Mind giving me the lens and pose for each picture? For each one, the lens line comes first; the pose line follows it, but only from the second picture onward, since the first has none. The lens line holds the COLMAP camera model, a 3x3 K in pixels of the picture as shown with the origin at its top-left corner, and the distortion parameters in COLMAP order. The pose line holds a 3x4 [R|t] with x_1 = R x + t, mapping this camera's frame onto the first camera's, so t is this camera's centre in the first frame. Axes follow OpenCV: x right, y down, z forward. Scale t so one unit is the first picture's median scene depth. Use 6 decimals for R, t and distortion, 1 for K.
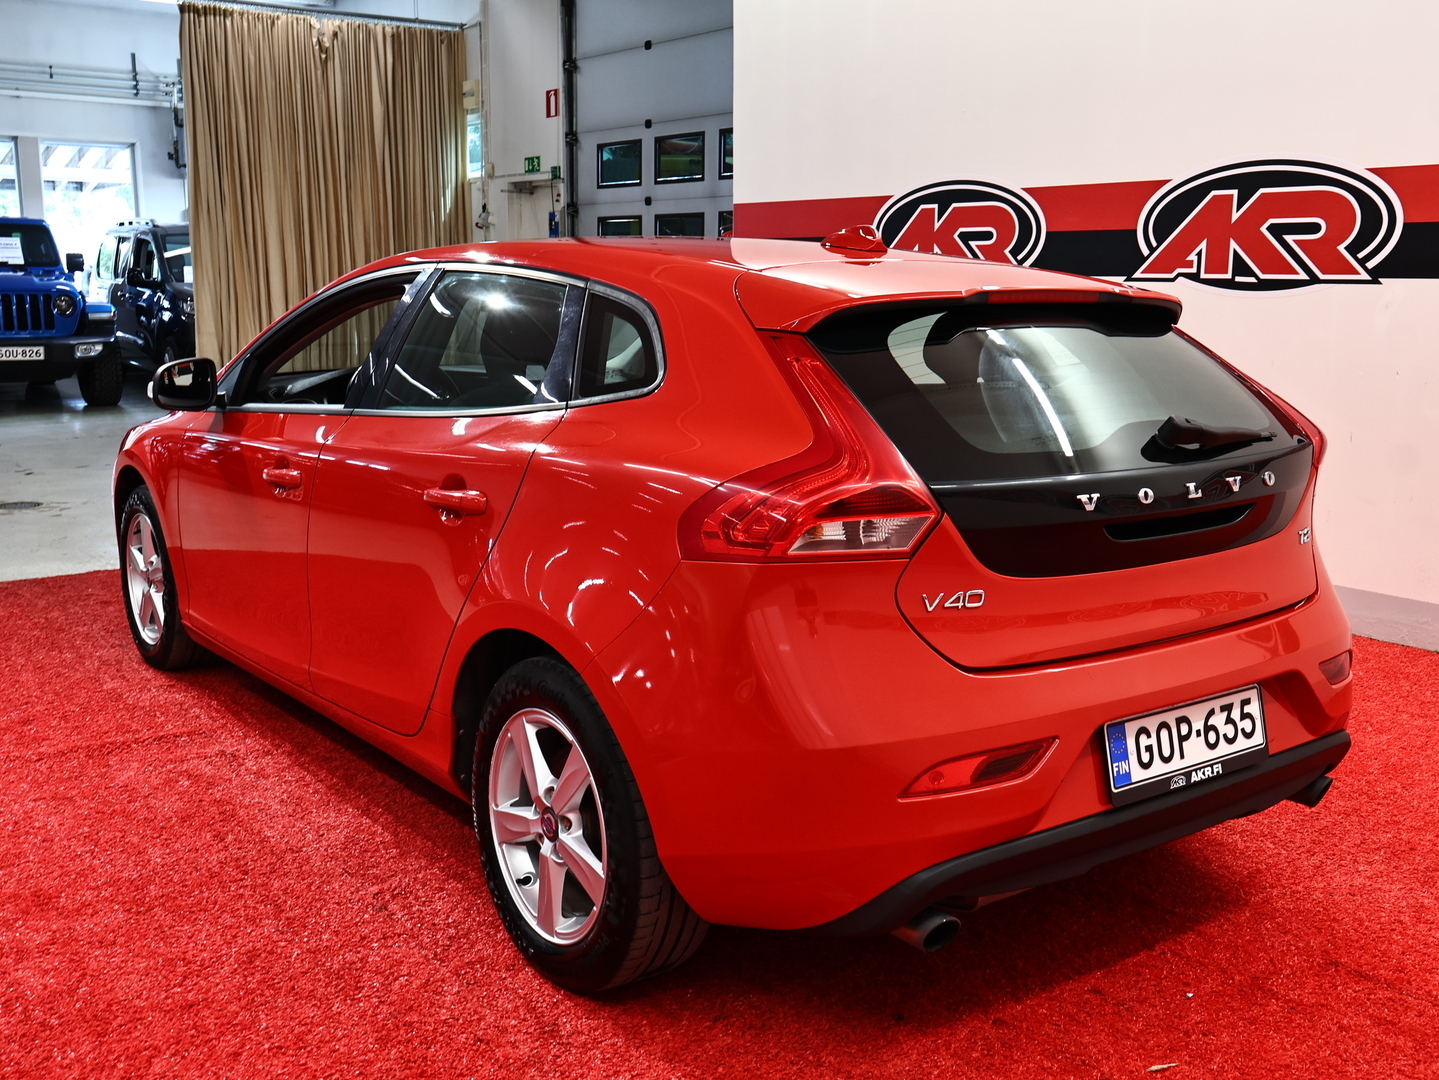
lens RADIAL K [[1312.0, 0, 719.4], [0, 1312.0, 535.3], [0, 0, 1]] dist [0.023842, 0.000000]
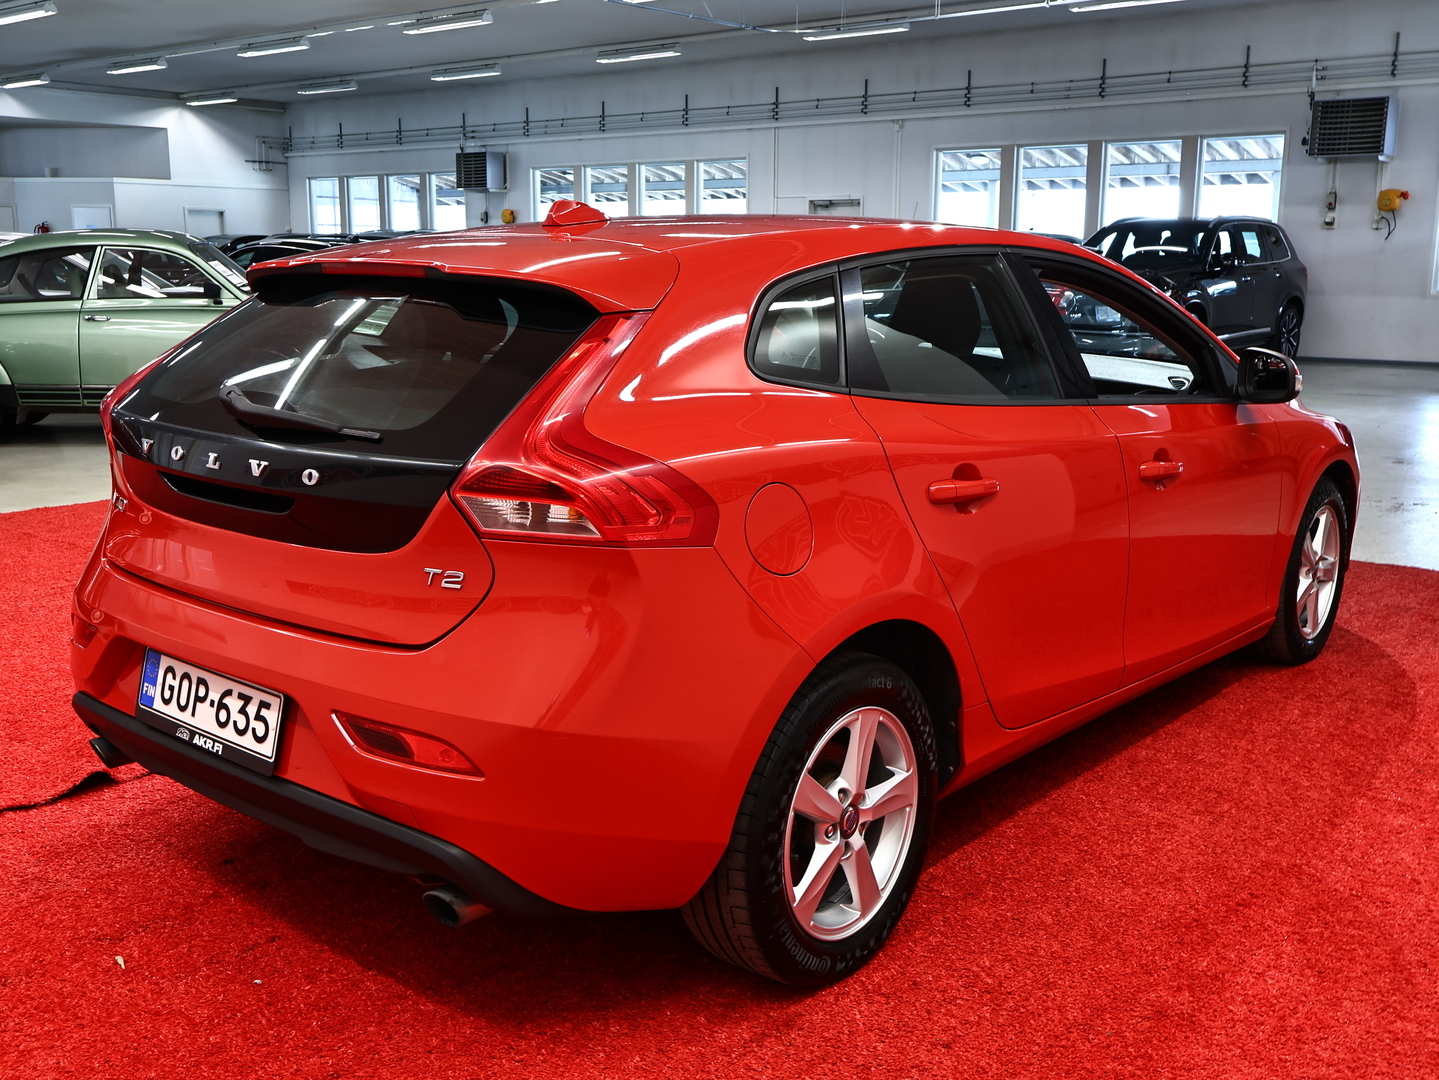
lens RADIAL K [[1312.0, 0, 718.2], [0, 1312.0, 546.8], [0, 0, 1]] dist [0.023842, 0.000000]
pose [[0.236467, 0.165286, -0.957478, 1.394404], [-0.178696, 0.976014, 0.124353, -0.160832], [0.955066, 0.141692, 0.260331, 1.084162]]
